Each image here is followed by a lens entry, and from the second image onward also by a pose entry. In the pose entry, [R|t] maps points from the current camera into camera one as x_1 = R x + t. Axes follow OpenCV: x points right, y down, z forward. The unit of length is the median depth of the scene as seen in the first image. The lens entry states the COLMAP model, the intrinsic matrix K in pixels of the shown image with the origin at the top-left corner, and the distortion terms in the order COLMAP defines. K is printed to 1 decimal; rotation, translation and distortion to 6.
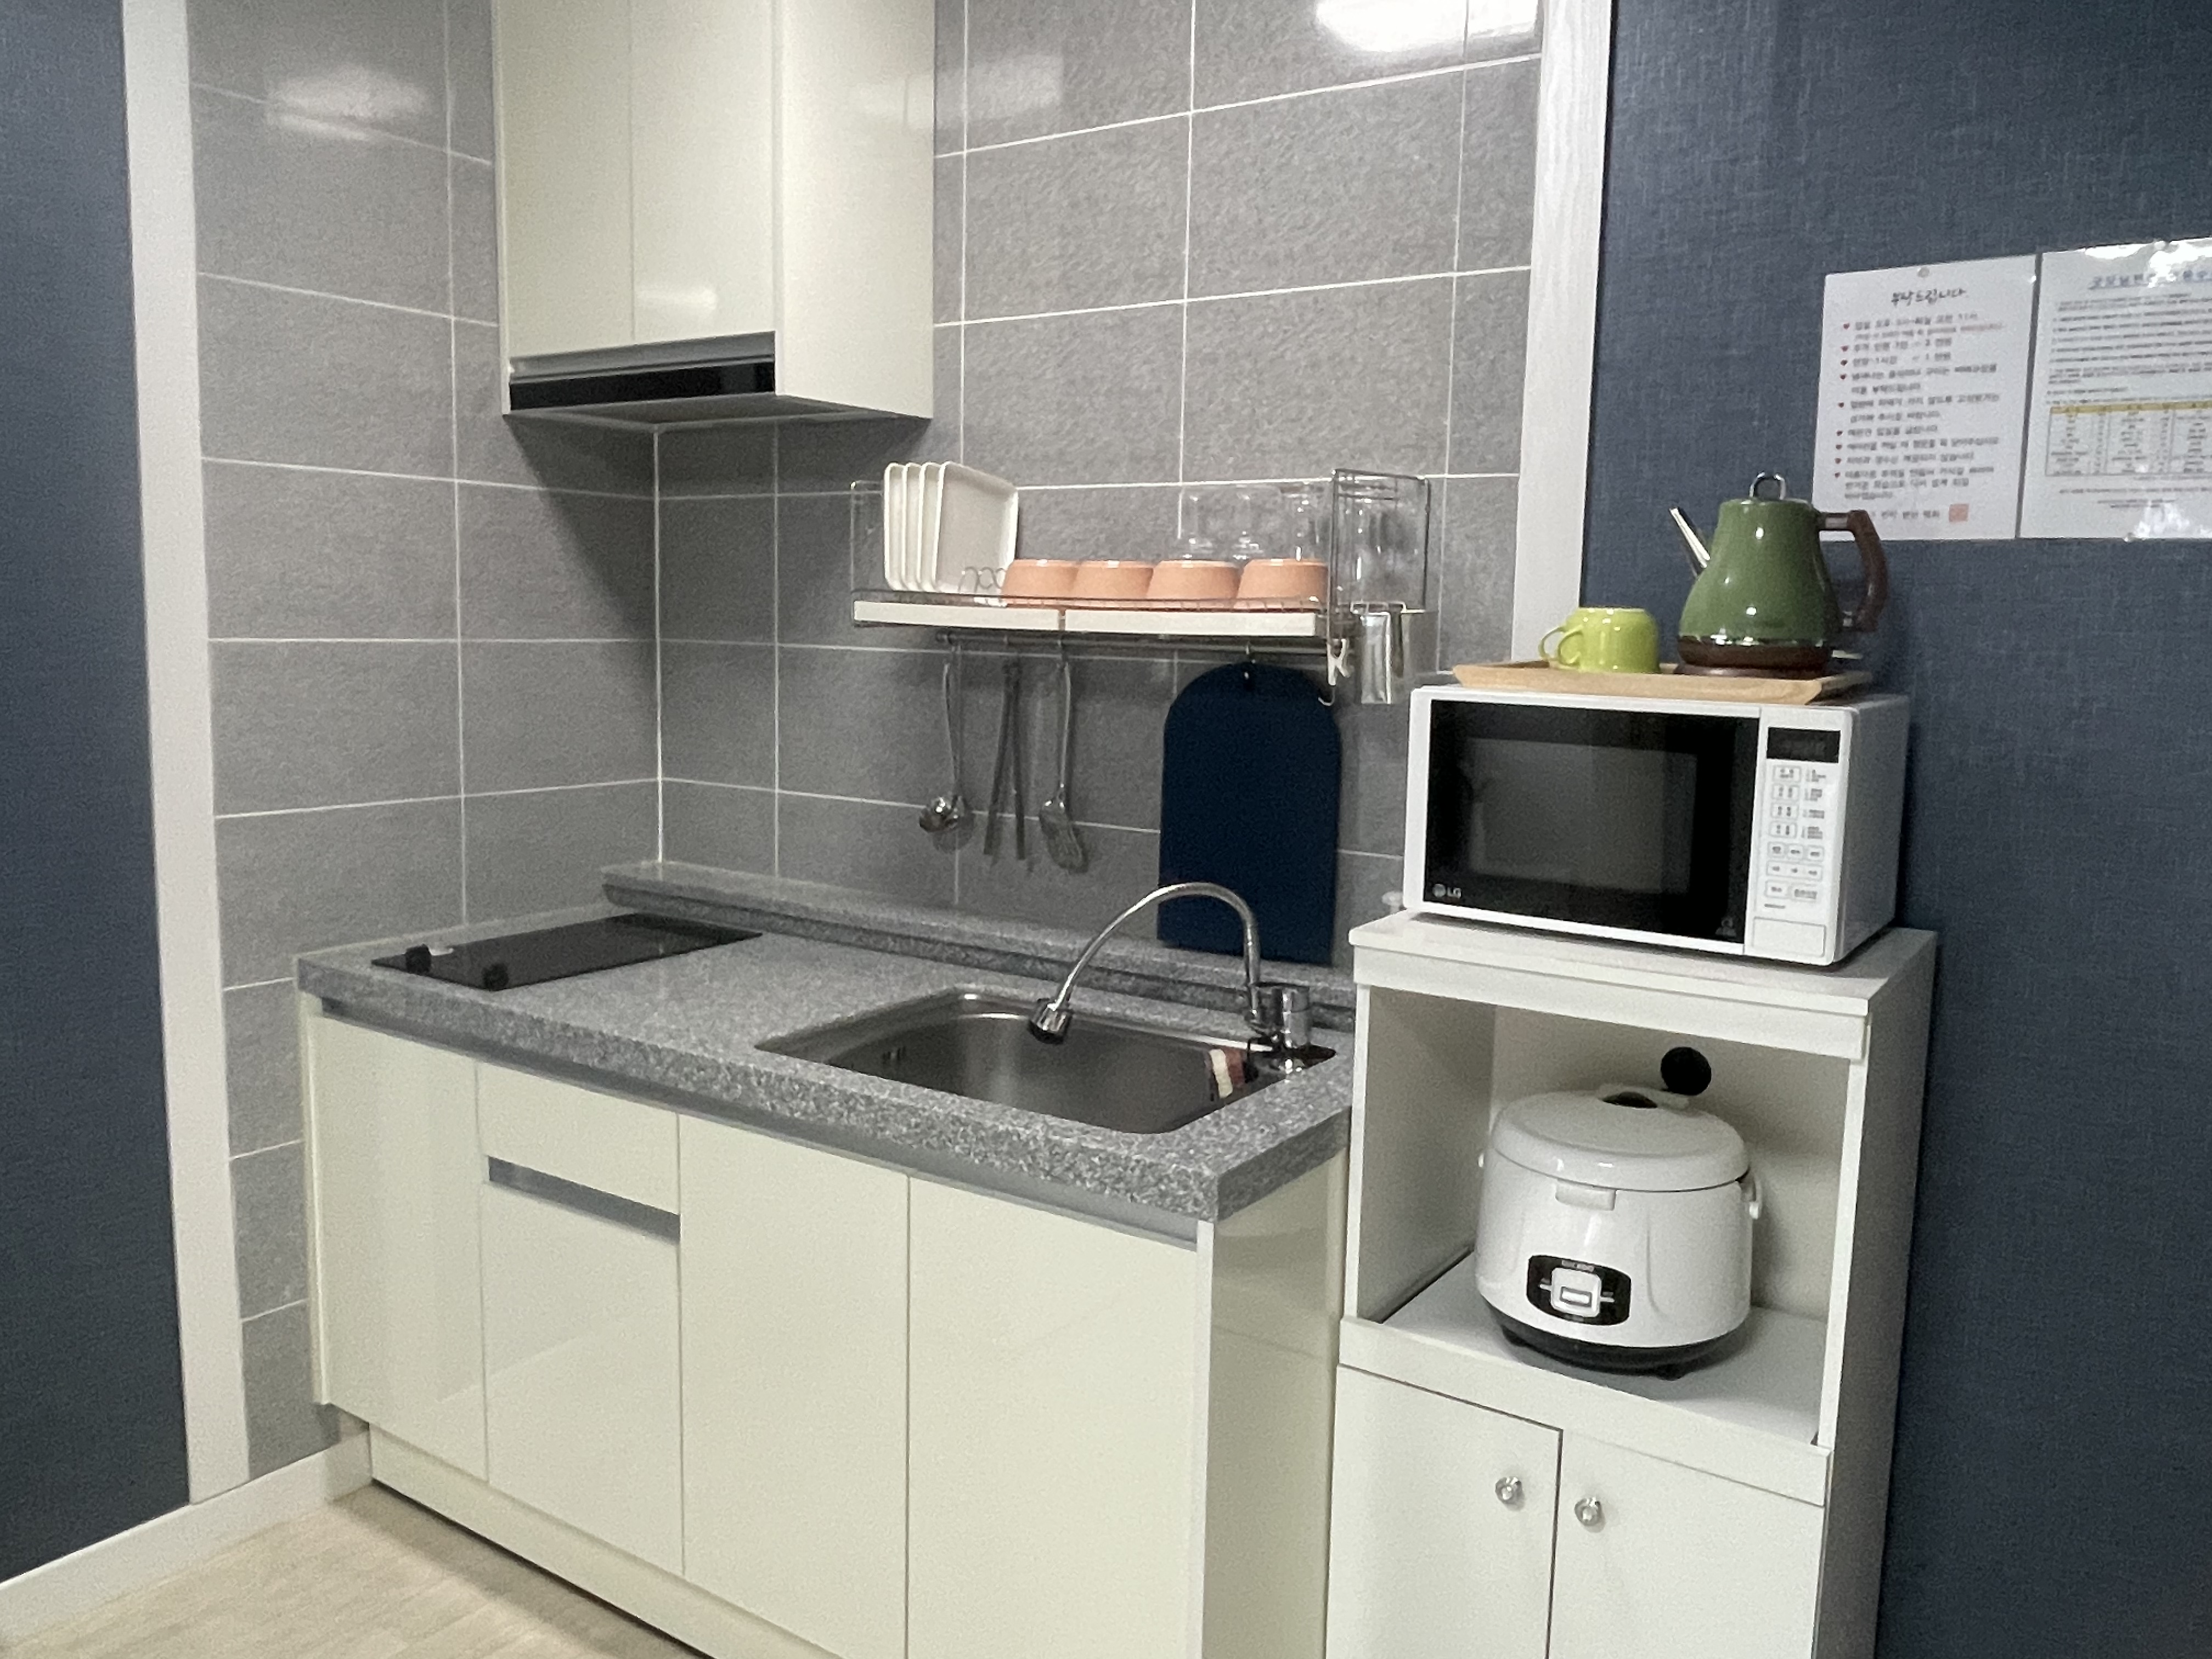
lens RADIAL K [[1681.2, 0, 1101.1], [0, 1681.2, 834.5], [0, 0, 1]] dist [0.042925, -0.021127]
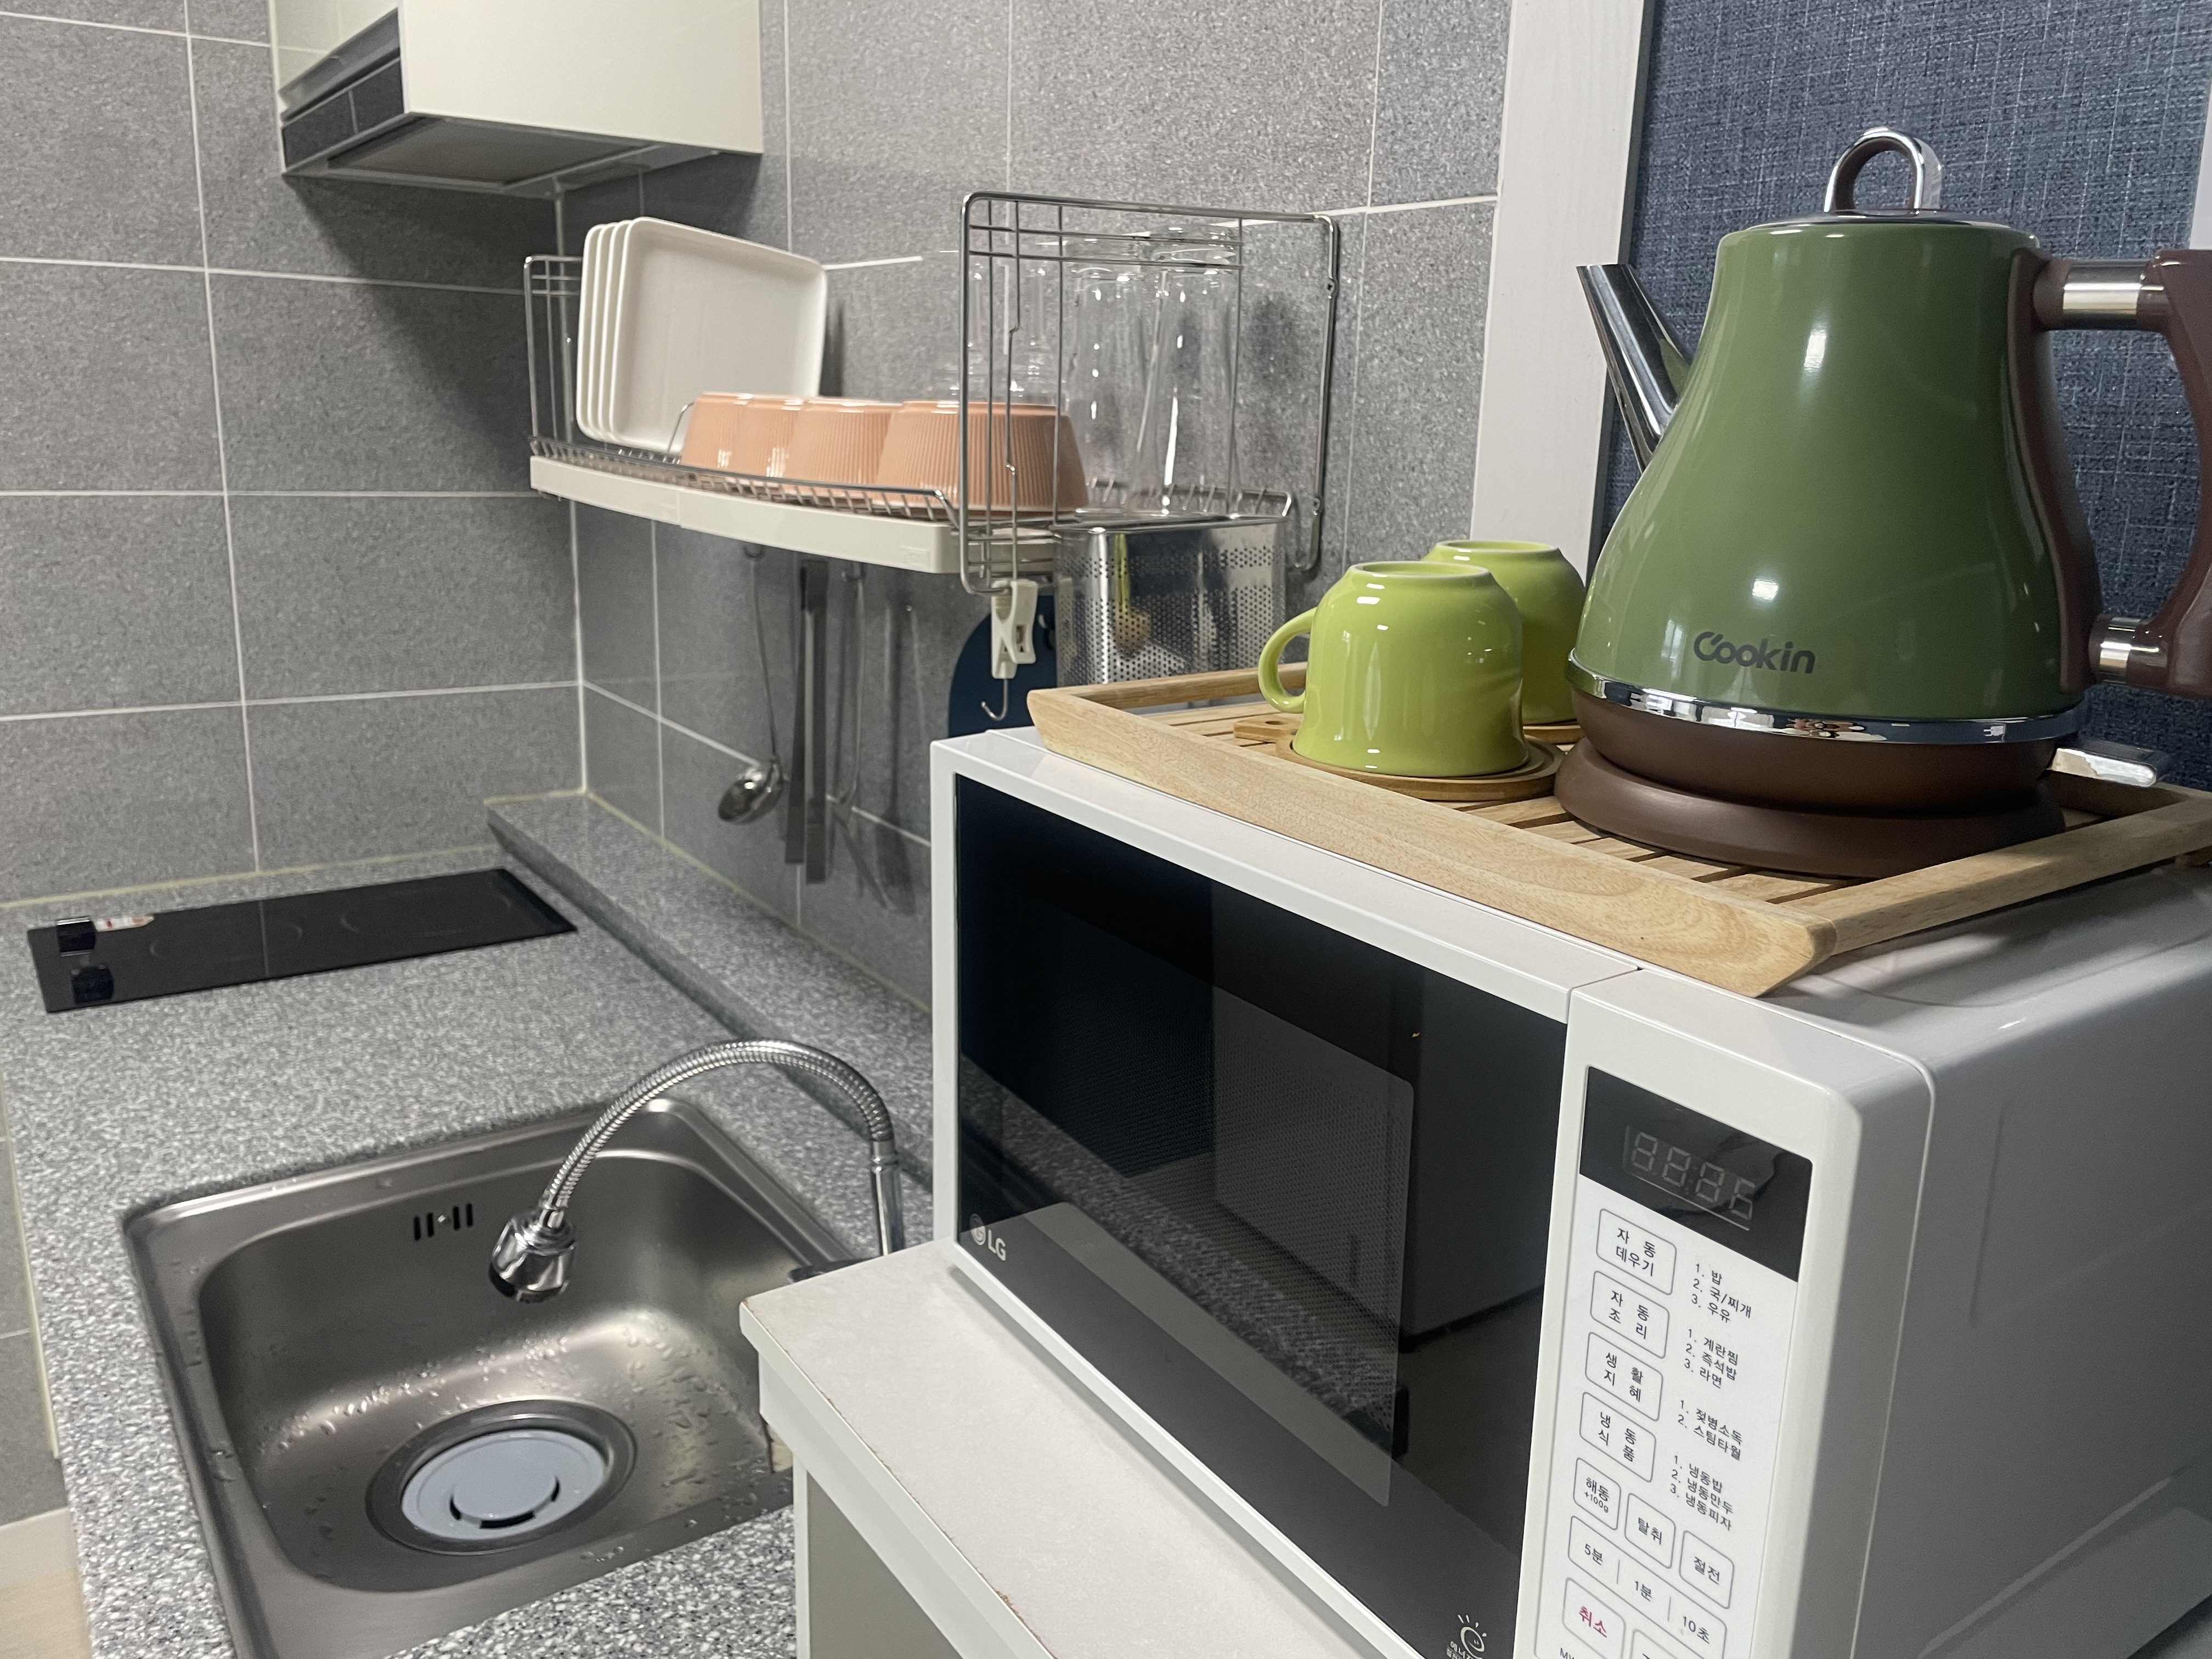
lens RADIAL K [[1681.2, 0, 1107.3], [0, 1681.2, 805.8], [0, 0, 1]] dist [0.042925, -0.021127]
pose [[0.929450, 0.093432, -0.356921, 0.271705], [-0.060829, 0.992971, 0.101527, -0.083693], [0.363898, -0.072653, 0.928601, 0.472335]]
